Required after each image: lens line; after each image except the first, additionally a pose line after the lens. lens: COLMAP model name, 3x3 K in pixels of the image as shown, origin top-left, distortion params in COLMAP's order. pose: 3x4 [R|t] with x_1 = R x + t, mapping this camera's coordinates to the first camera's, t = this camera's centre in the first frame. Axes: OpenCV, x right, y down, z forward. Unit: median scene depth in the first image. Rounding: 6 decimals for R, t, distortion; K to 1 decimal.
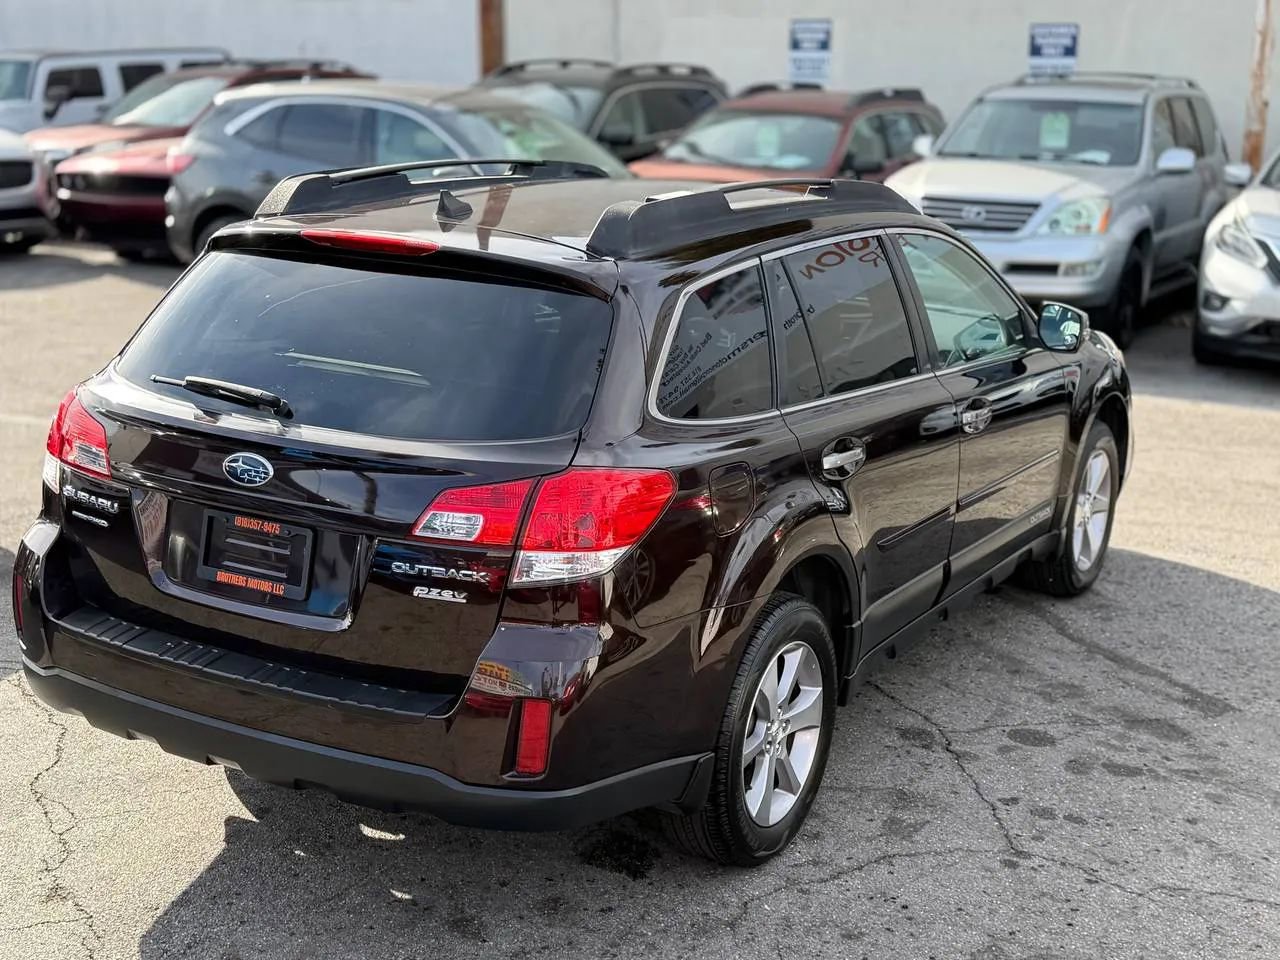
lens RADIAL K [[1890.8, 0, 628.9], [0, 1890.8, 465.8], [0, 0, 1]] dist [0.131399, 0.000000]
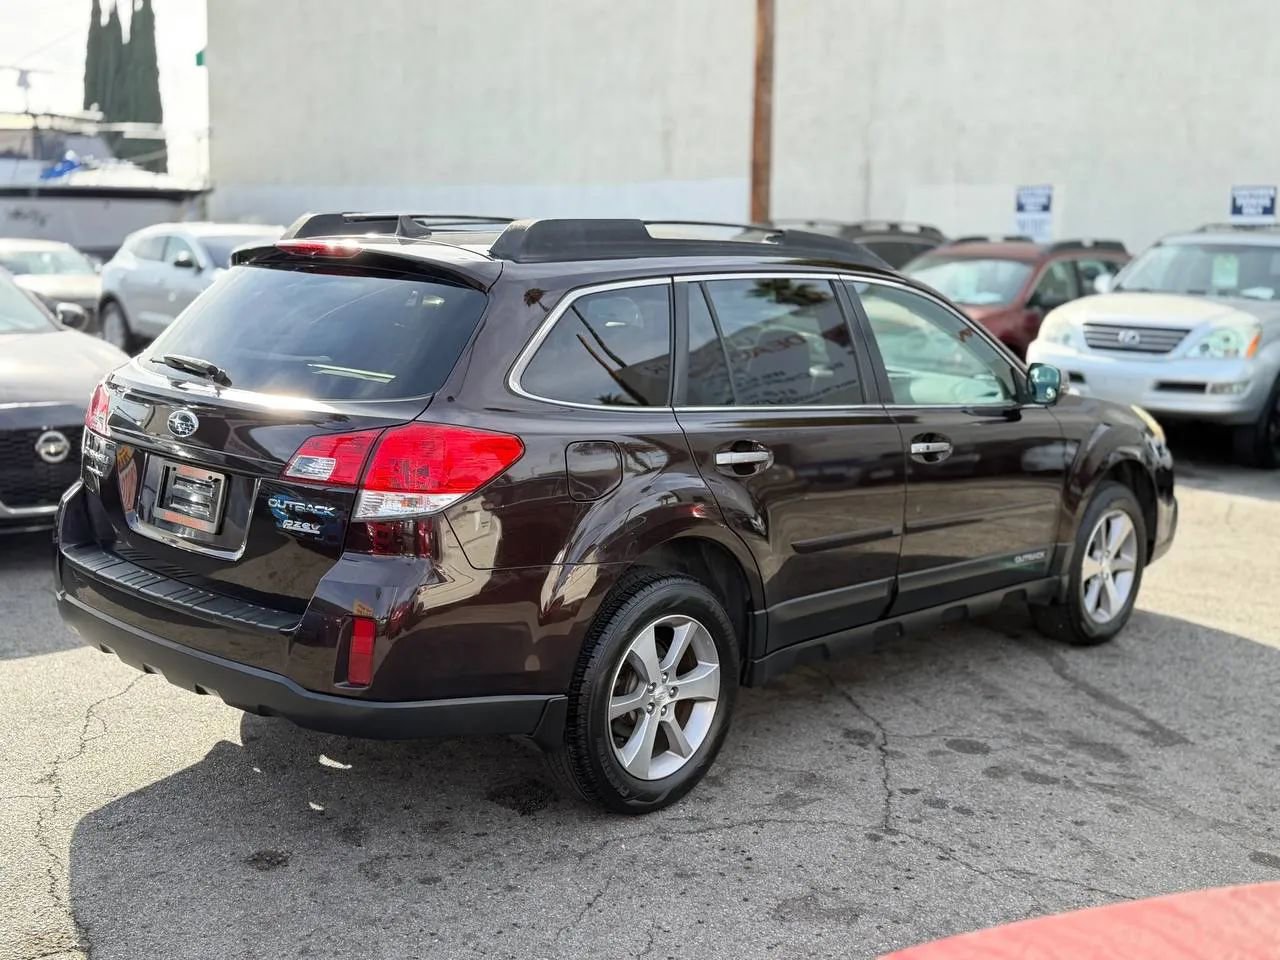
lens RADIAL K [[1594.6, 0, 615.6], [0, 1594.6, 454.7], [0, 0, 1]] dist [0.097573, 0.000000]
pose [[0.971593, 0.036553, -0.233819, 0.264831], [-0.058521, 0.994425, -0.087718, 0.082603], [0.229309, 0.098909, 0.968315, 0.068692]]
